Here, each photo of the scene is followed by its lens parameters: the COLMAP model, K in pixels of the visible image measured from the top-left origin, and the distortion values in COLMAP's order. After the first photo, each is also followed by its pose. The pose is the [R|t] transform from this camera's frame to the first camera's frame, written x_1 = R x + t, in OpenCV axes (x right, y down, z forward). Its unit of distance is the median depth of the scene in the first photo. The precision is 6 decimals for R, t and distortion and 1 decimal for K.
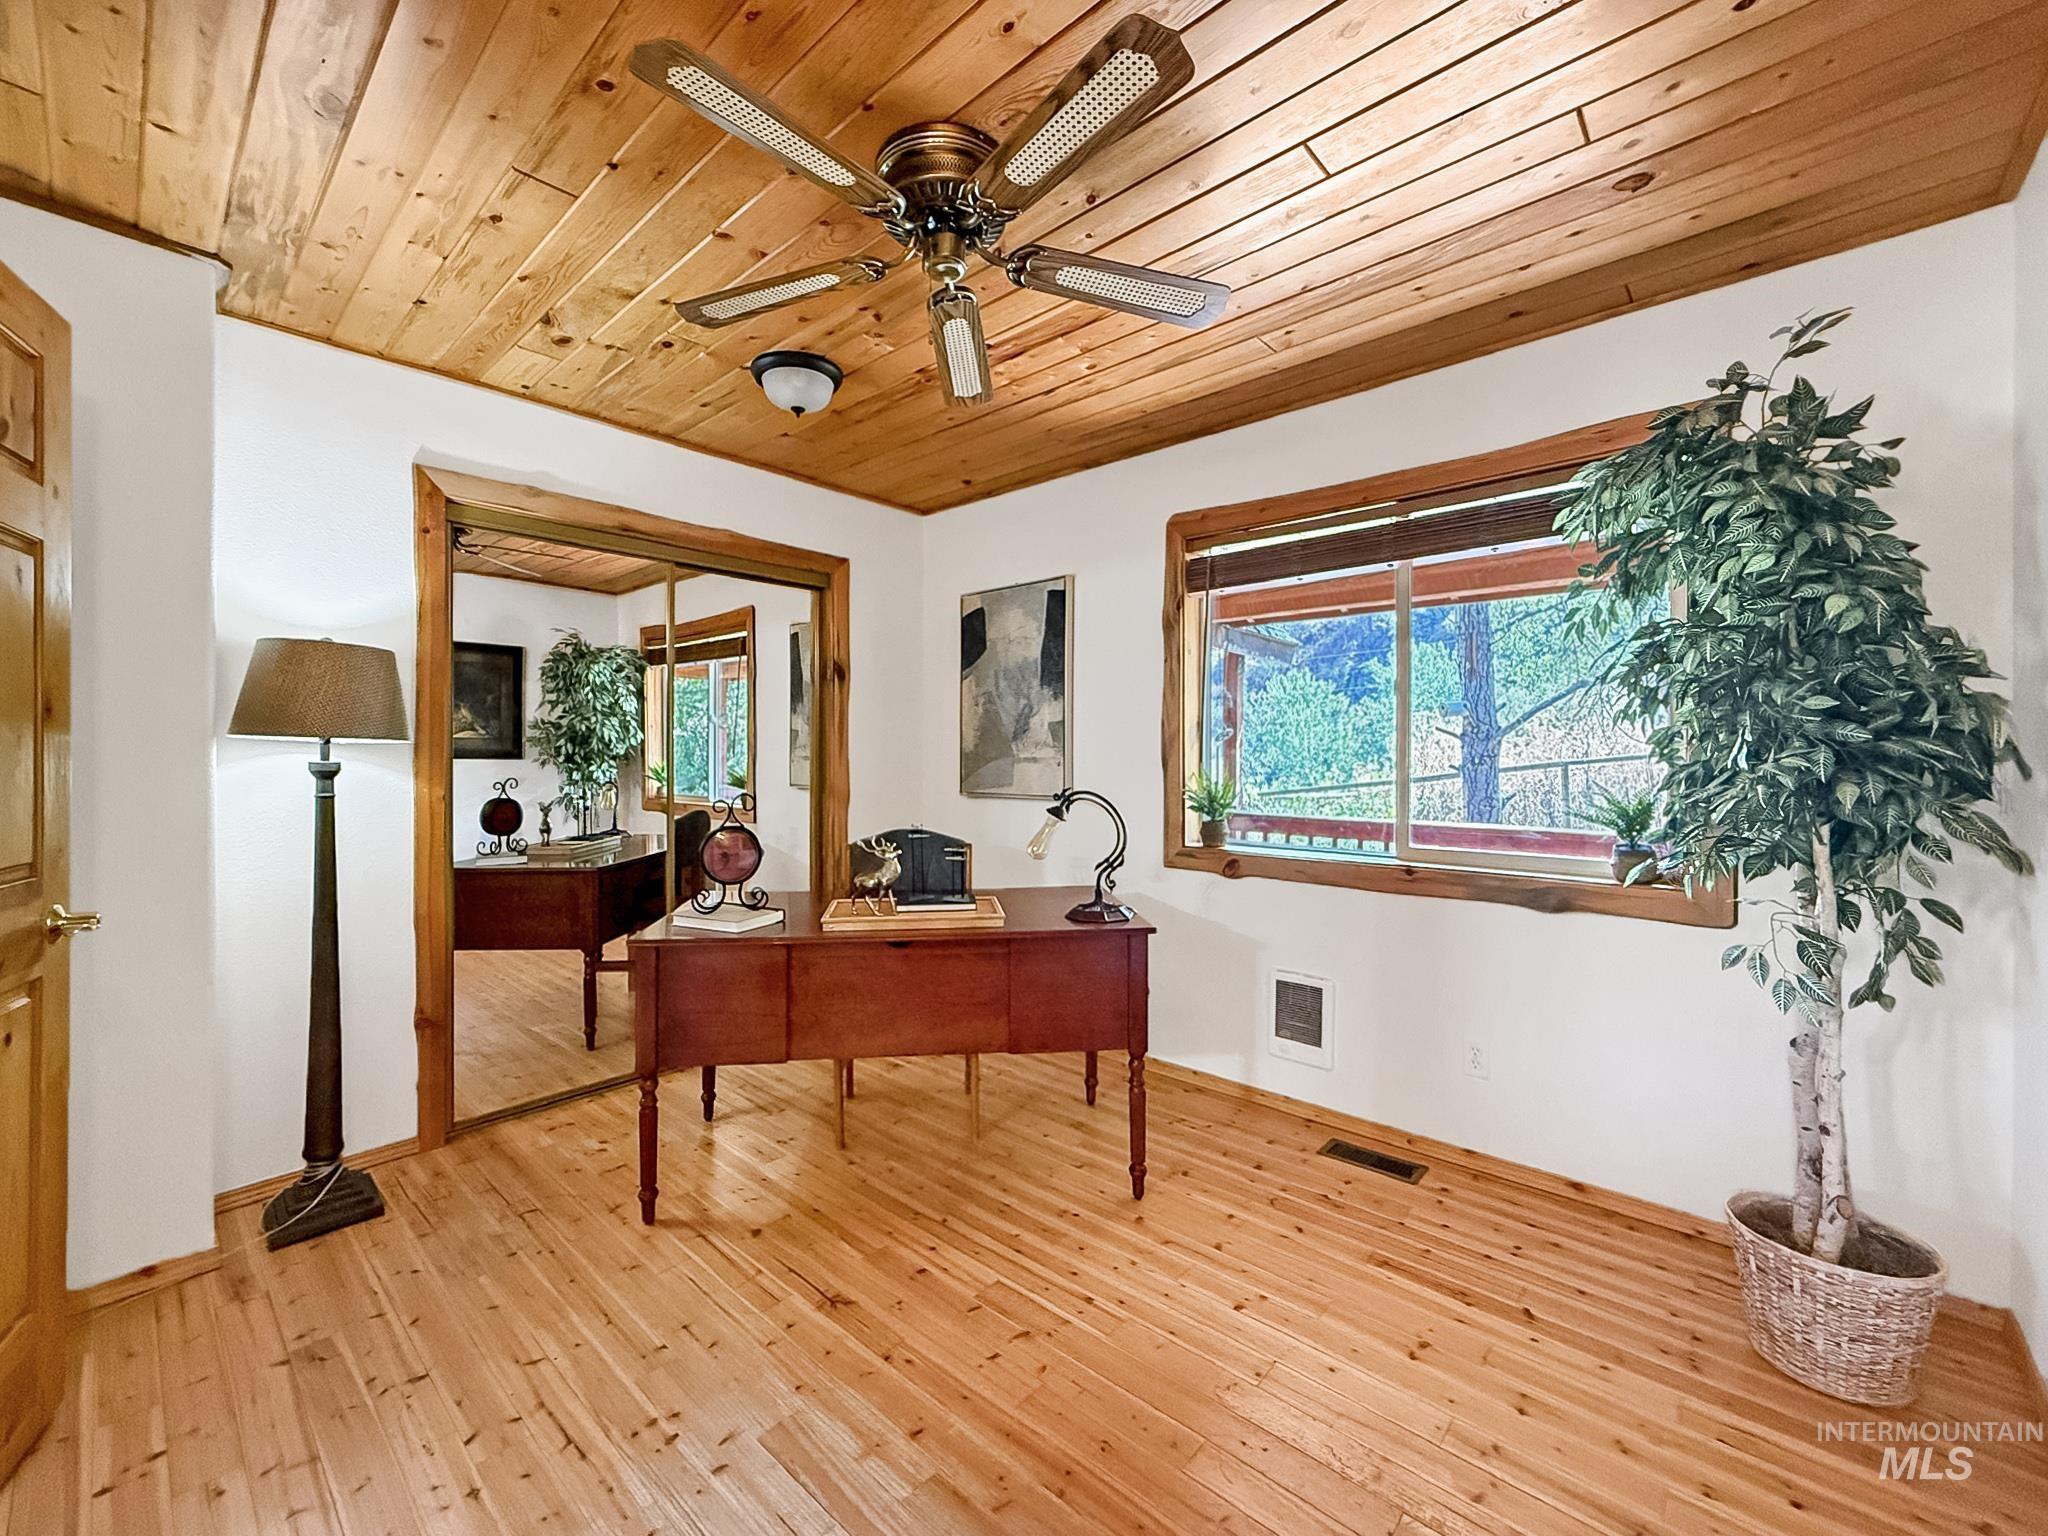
lens RADIAL K [[839.5, 0, 1039.5], [0, 839.5, 748.2], [0, 0, 1]] dist [0.000987, -0.000136]
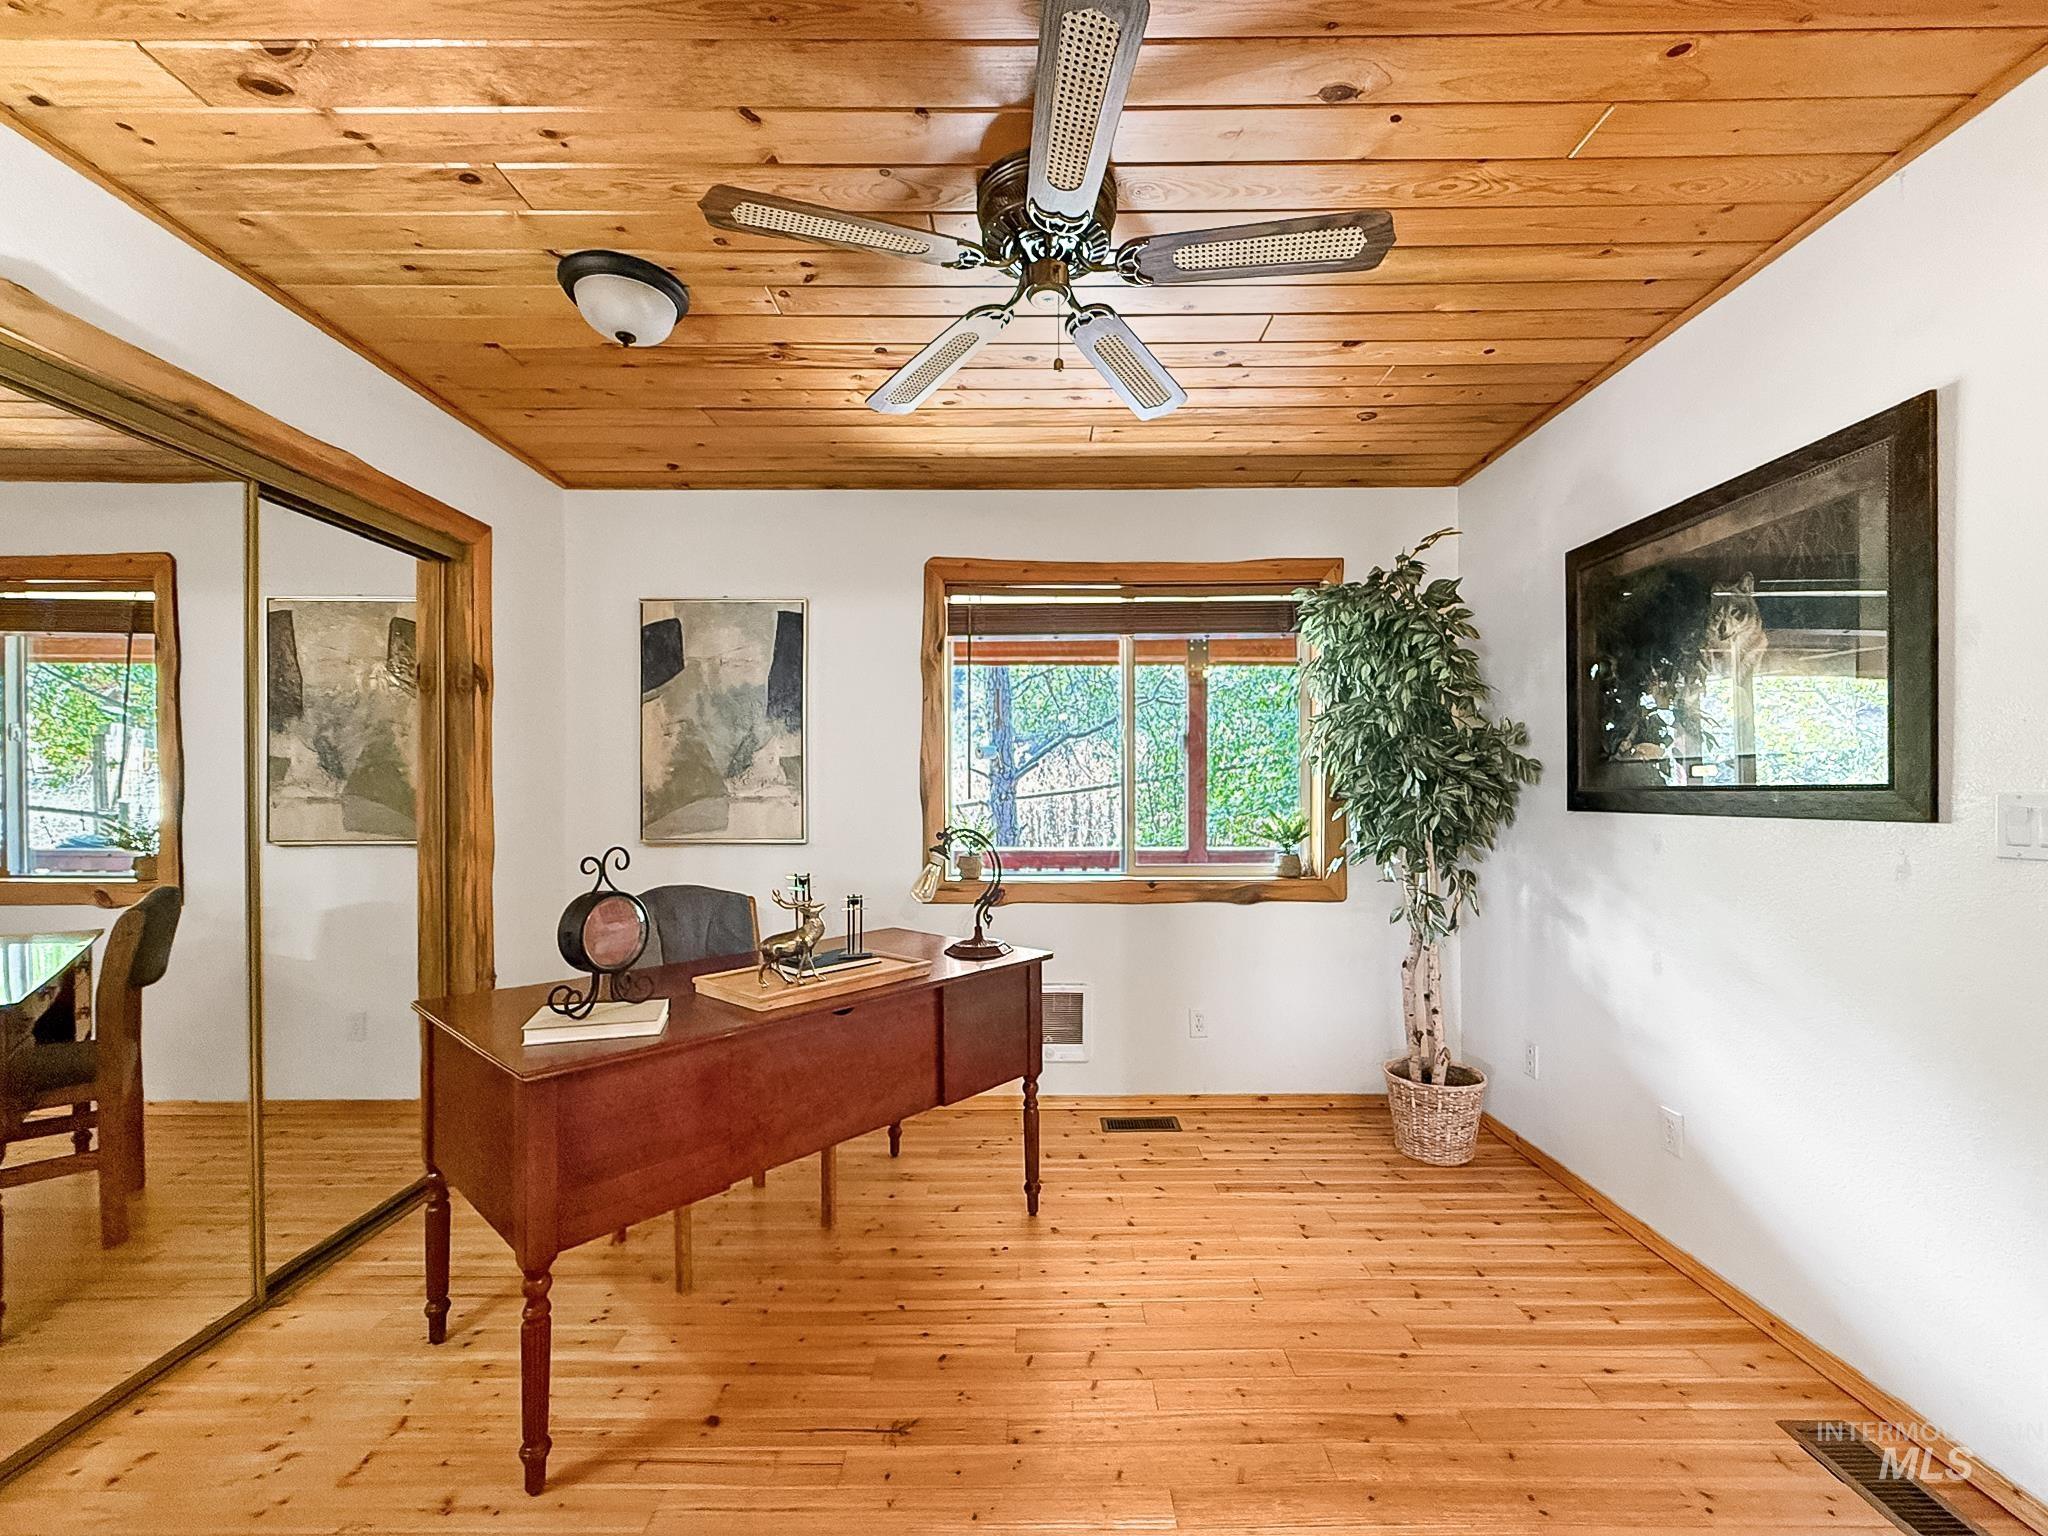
lens RADIAL K [[839.5, 0, 1039.4], [0, 839.5, 781.0], [0, 0, 1]] dist [0.000987, -0.000136]
pose [[0.736837, 0.004845, 0.676053, -0.479518], [-0.000168, 0.999976, -0.006983, 0.001022], [-0.676071, 0.005032, 0.736820, 0.177142]]
